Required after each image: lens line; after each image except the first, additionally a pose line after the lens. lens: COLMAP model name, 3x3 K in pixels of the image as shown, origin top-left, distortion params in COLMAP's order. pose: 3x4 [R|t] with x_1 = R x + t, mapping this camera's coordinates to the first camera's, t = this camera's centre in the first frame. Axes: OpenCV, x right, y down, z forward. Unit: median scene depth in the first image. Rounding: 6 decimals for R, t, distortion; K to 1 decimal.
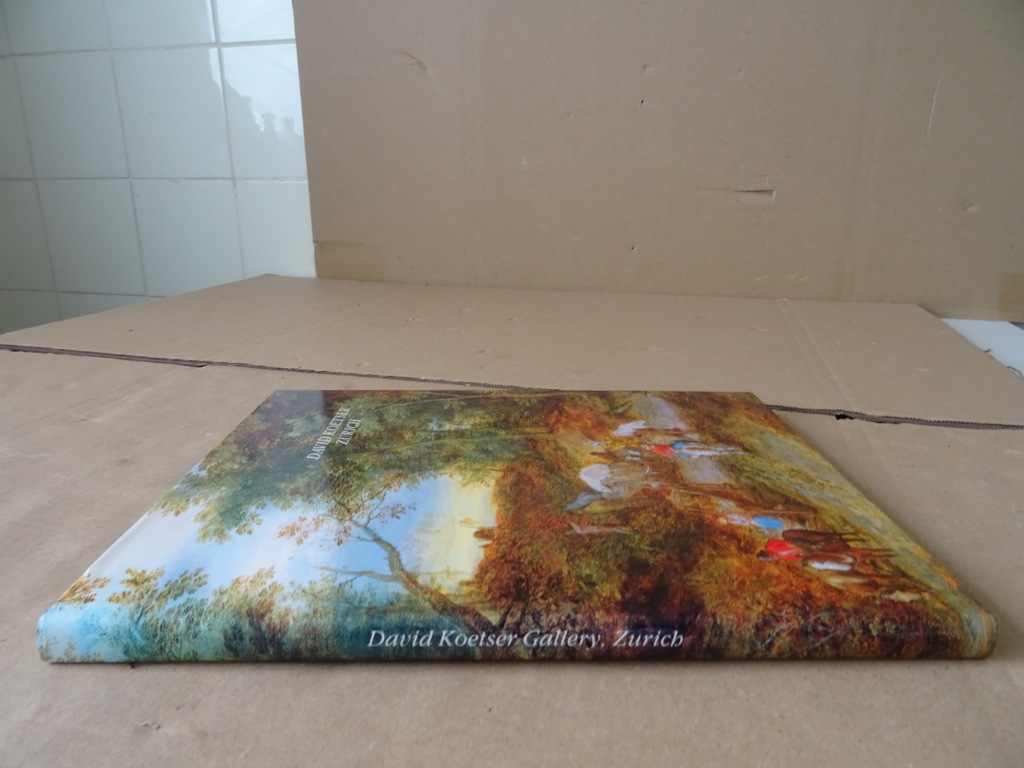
lens RADIAL K [[717.3, 0, 515.0], [0, 717.3, 403.4], [0, 0, 1]] dist [0.004065, -0.001932]
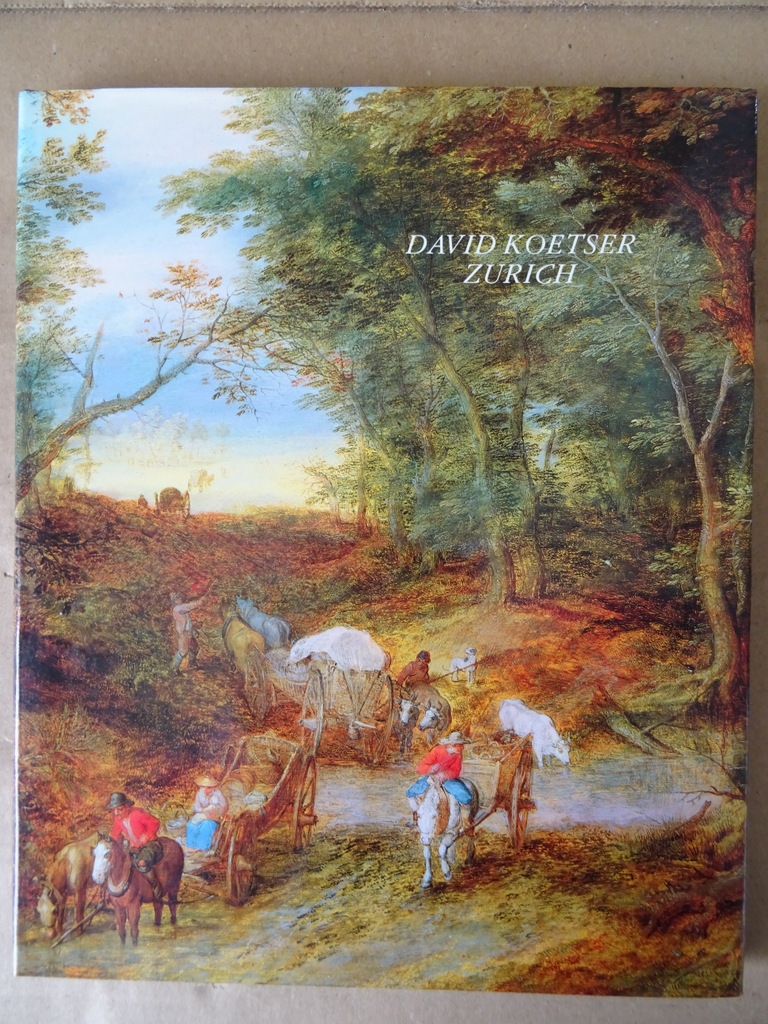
lens RADIAL K [[717.3, 0, 384.0], [0, 717.3, 512.0], [0, 0, 1]] dist [0.004065, -0.001932]
pose [[-0.018614, 0.999814, 0.004972, -0.034024], [-0.282422, -0.010028, 0.959238, -0.667615], [0.959110, 0.016451, 0.282557, 0.910475]]
